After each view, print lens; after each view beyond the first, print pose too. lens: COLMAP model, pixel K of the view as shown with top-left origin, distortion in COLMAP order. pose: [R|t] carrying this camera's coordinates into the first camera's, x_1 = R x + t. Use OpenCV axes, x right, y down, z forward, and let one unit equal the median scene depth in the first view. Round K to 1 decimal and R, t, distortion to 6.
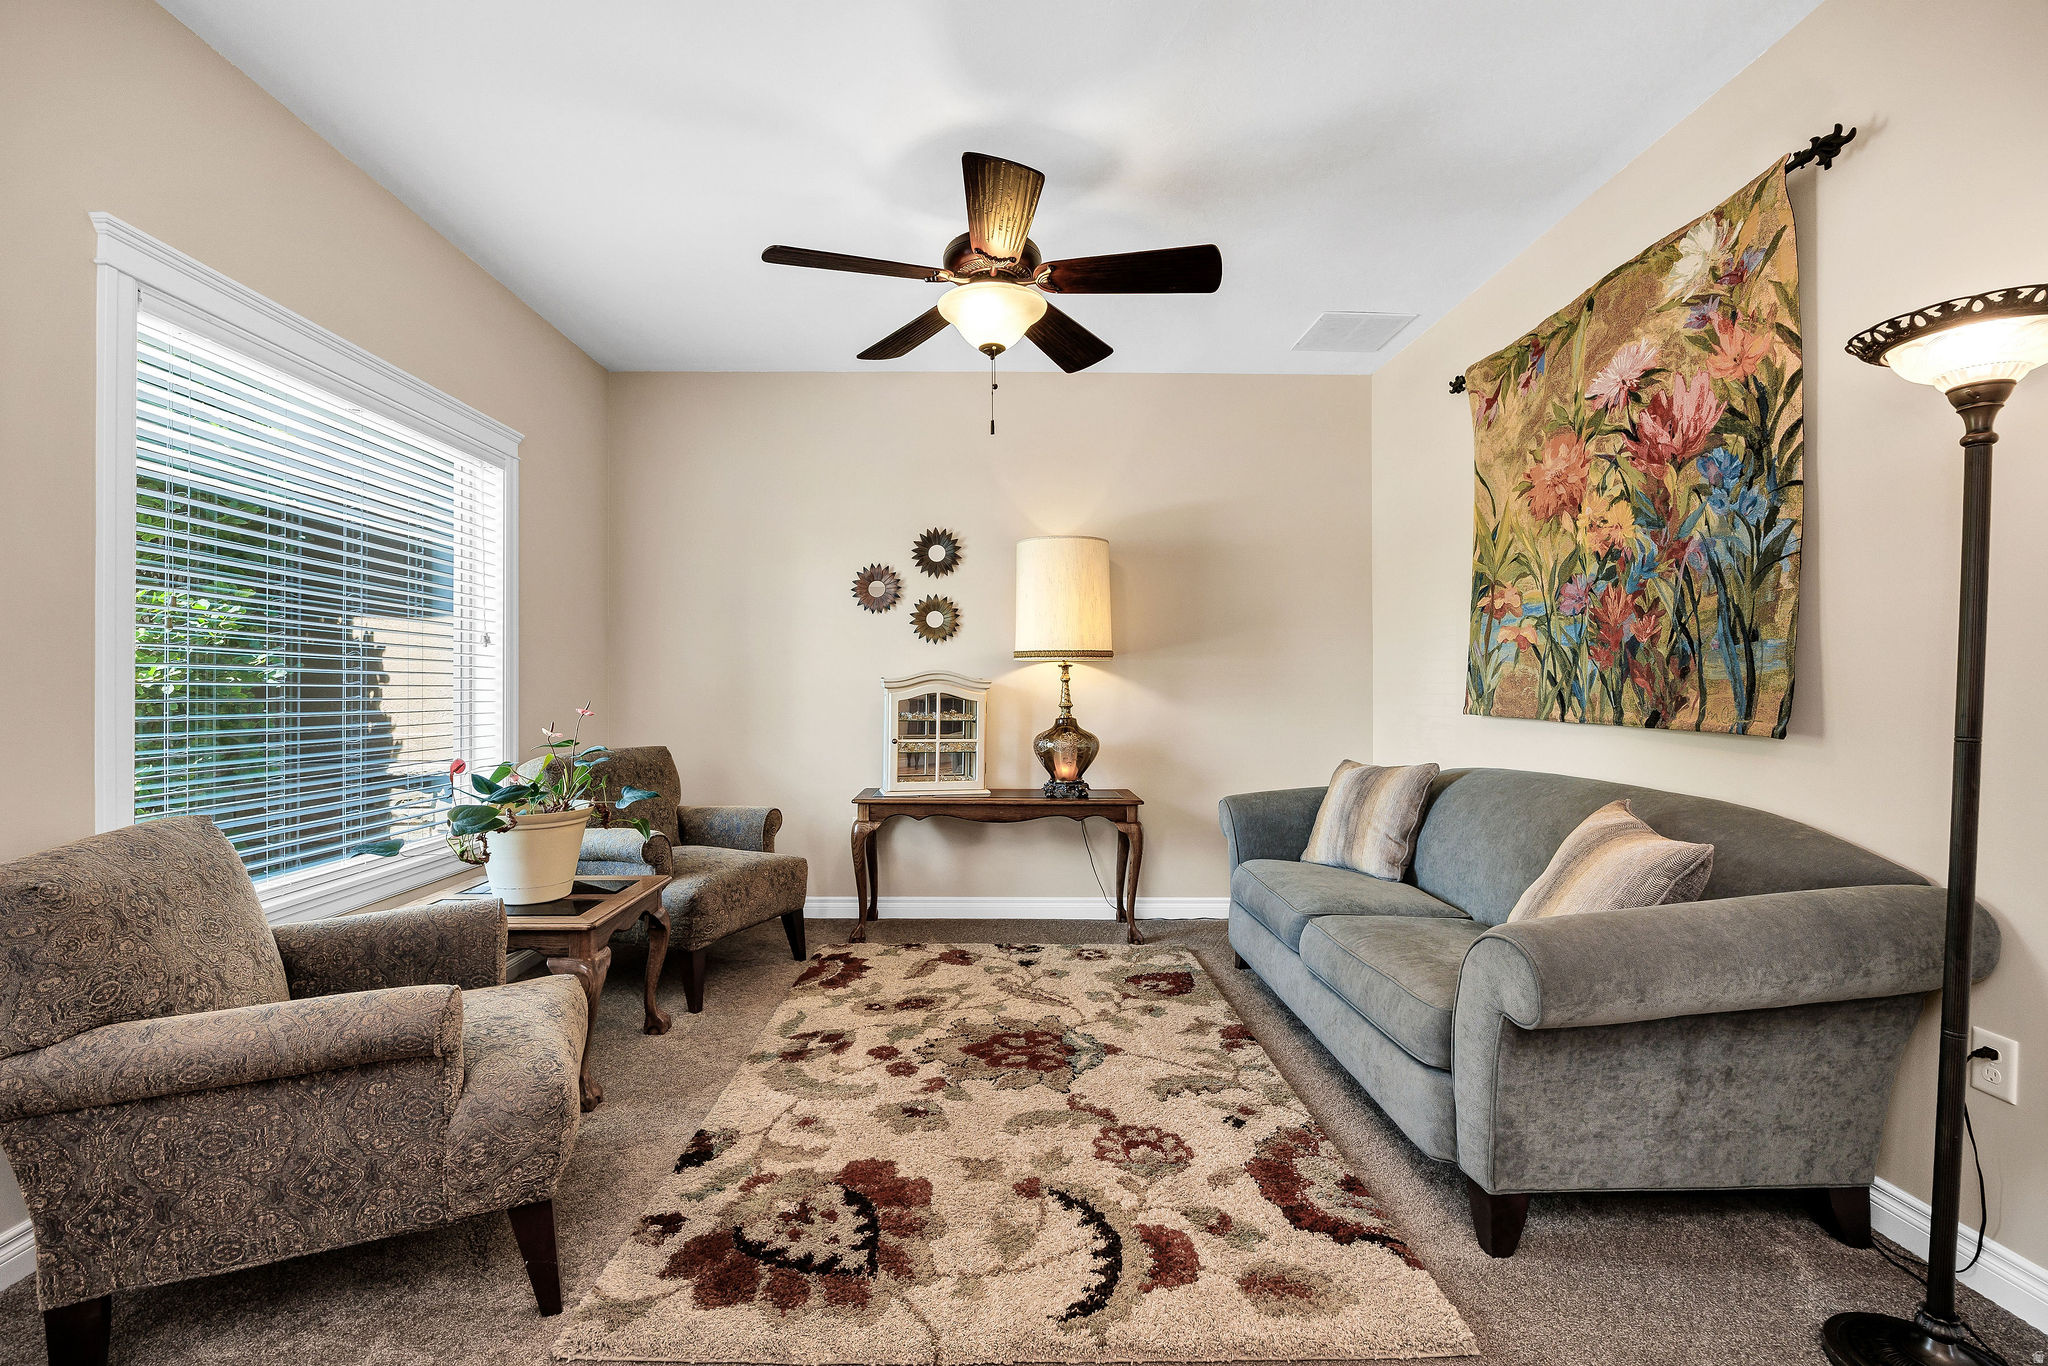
lens RADIAL K [[840.9, 0, 1020.3], [0, 840.9, 674.9], [0, 0, 1]] dist [-0.011656, 0.000502]
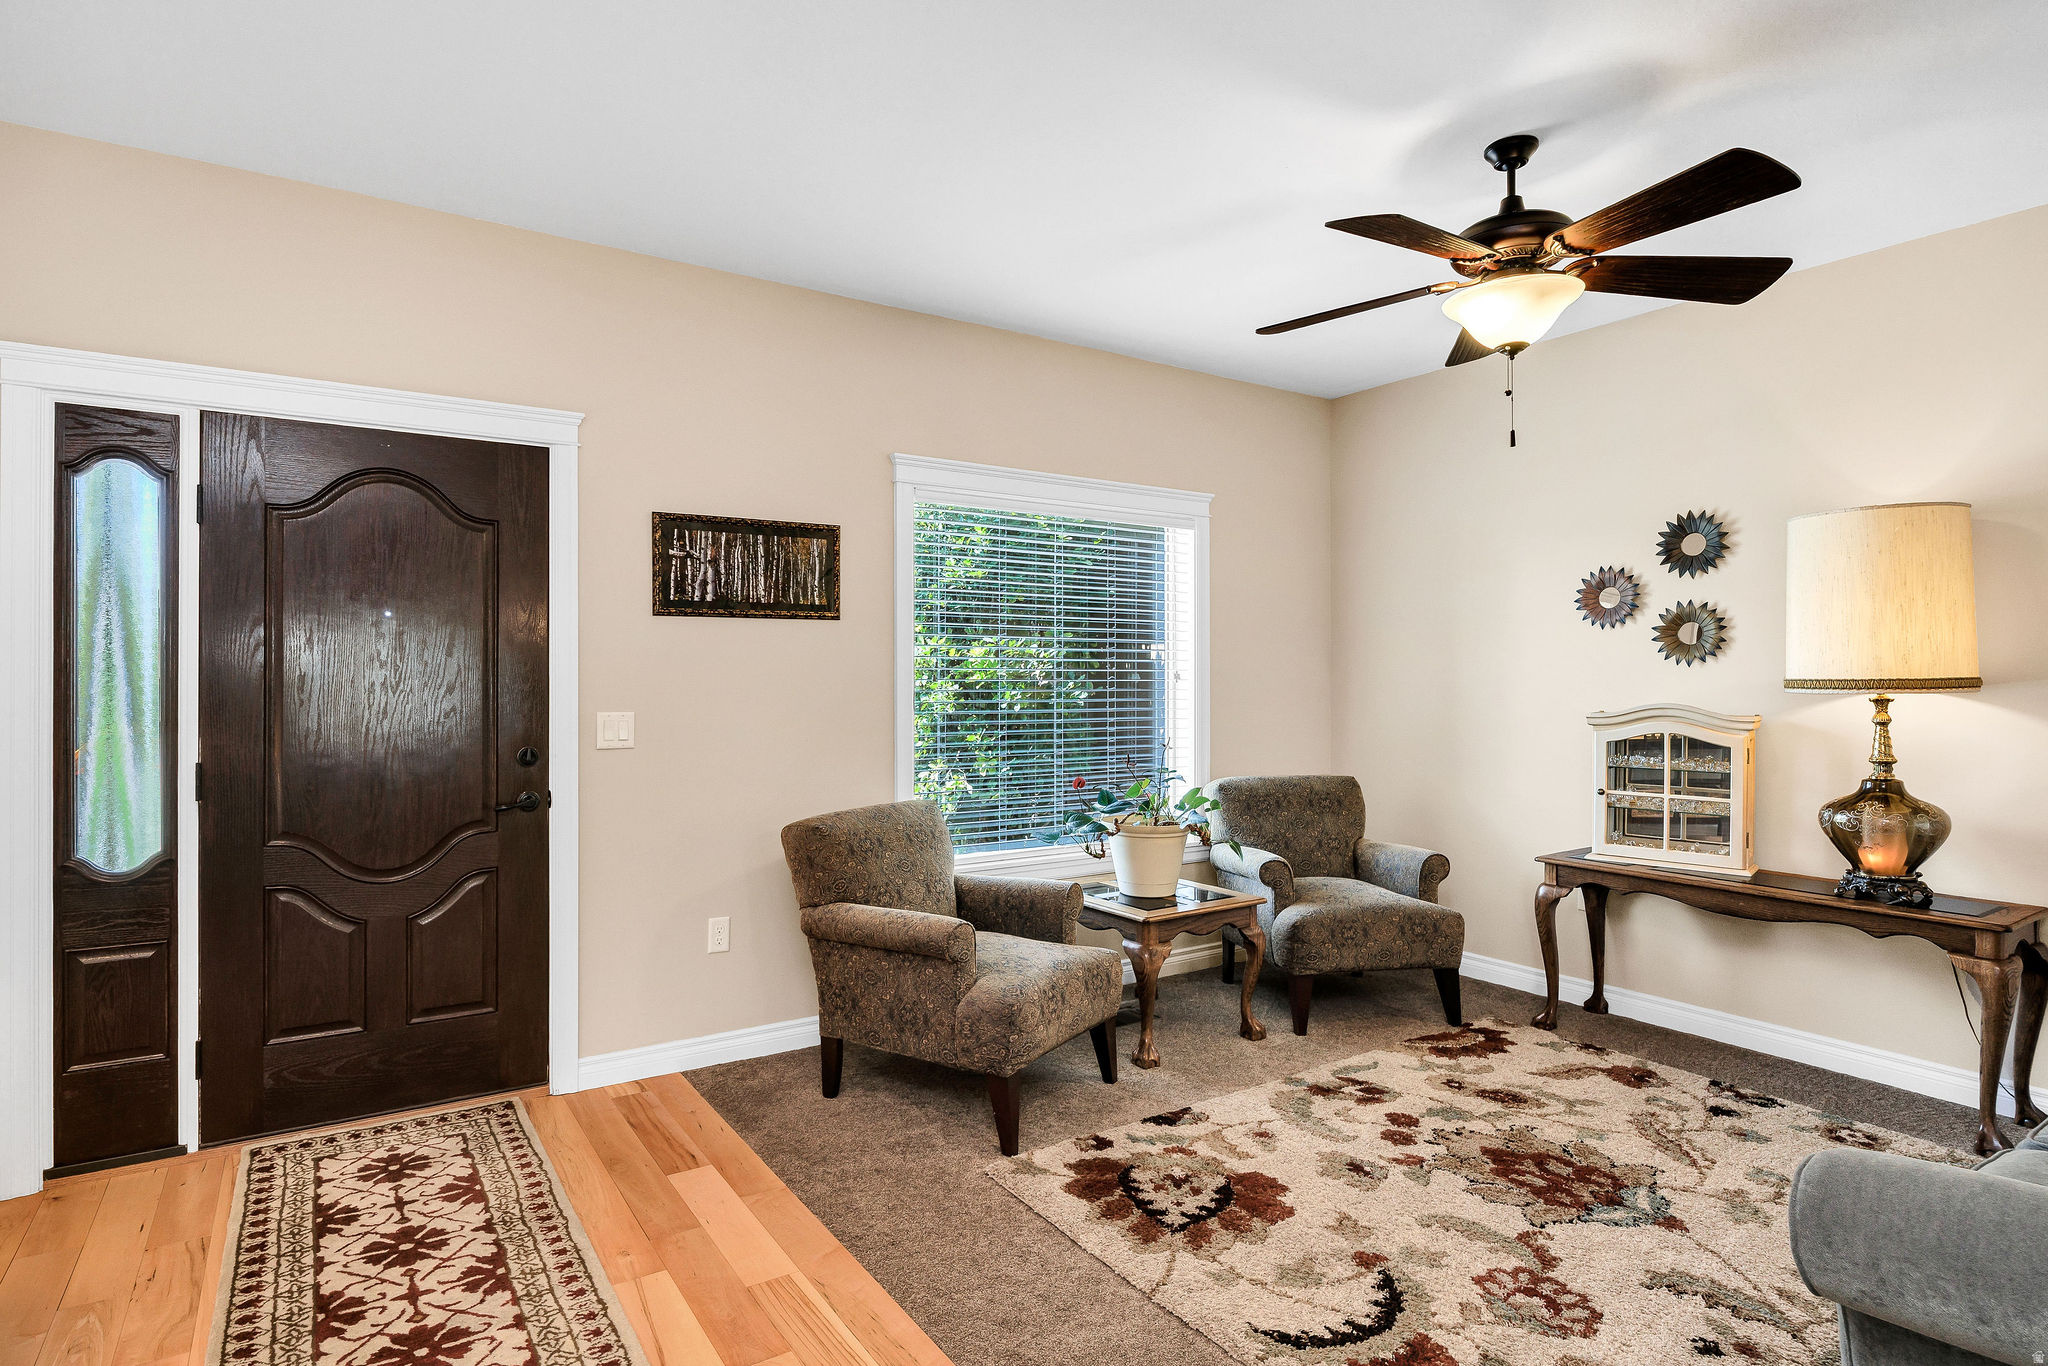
lens RADIAL K [[1029.2, 0, 1017.9], [0, 1029.2, 674.9], [0, 0, 1]] dist [-0.006291, -0.000206]
pose [[0.561209, -0.004031, -0.827664, 0.470595], [0.004690, 0.999988, -0.001690, -0.045269], [0.827661, -0.002933, 0.561221, -0.010089]]
